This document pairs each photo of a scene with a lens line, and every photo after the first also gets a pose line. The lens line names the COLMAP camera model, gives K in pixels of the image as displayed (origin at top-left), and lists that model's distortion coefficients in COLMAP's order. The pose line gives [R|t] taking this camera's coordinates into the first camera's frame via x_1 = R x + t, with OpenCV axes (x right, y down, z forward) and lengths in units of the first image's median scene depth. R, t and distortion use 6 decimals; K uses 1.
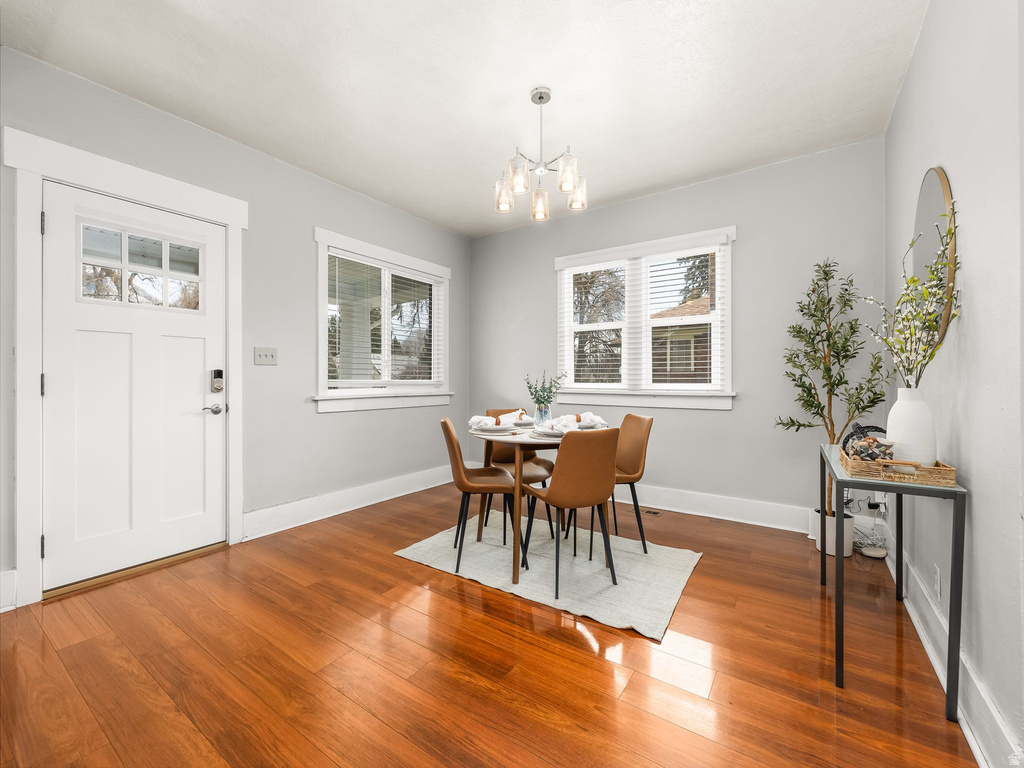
lens RADIAL K [[424.3, 0, 512.0], [0, 424.3, 384.0], [0, 0, 1]] dist [-0.000118, -0.000017]
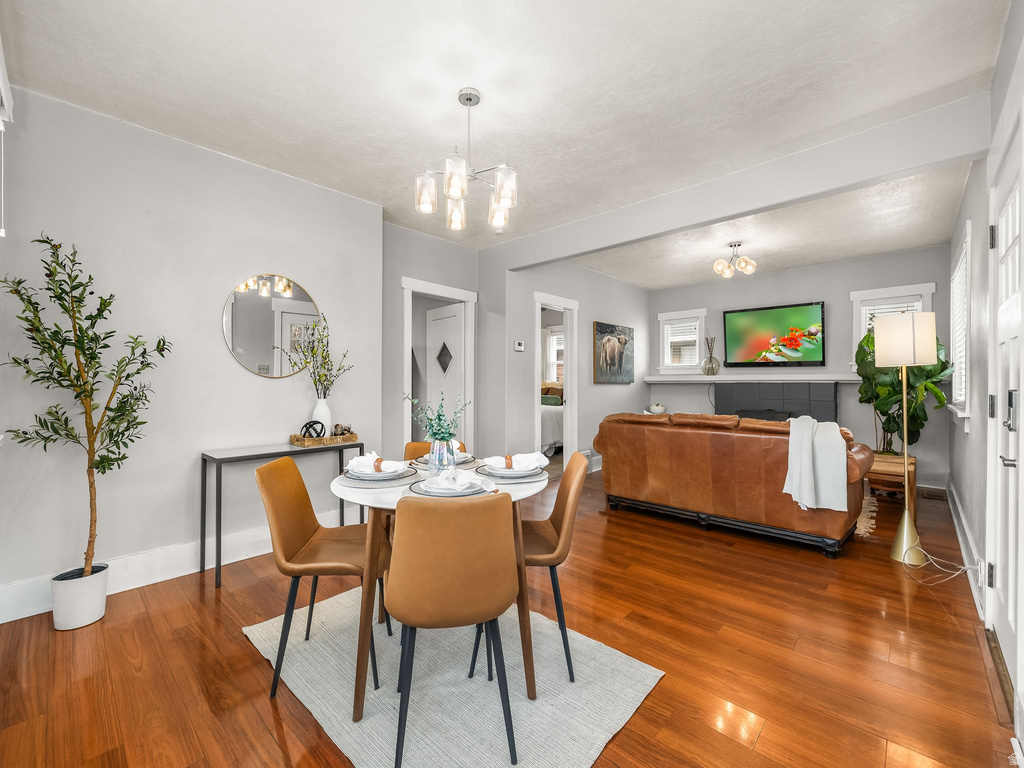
lens RADIAL K [[430.0, 0, 506.9], [0, 430.0, 389.4], [0, 0, 1]] dist [-0.000515, -0.000094]
pose [[-0.987357, -0.000512, 0.158510, -0.180543], [0.001325, 0.999933, 0.011481, -0.037970], [-0.158506, 0.011546, -0.987291, 2.059868]]
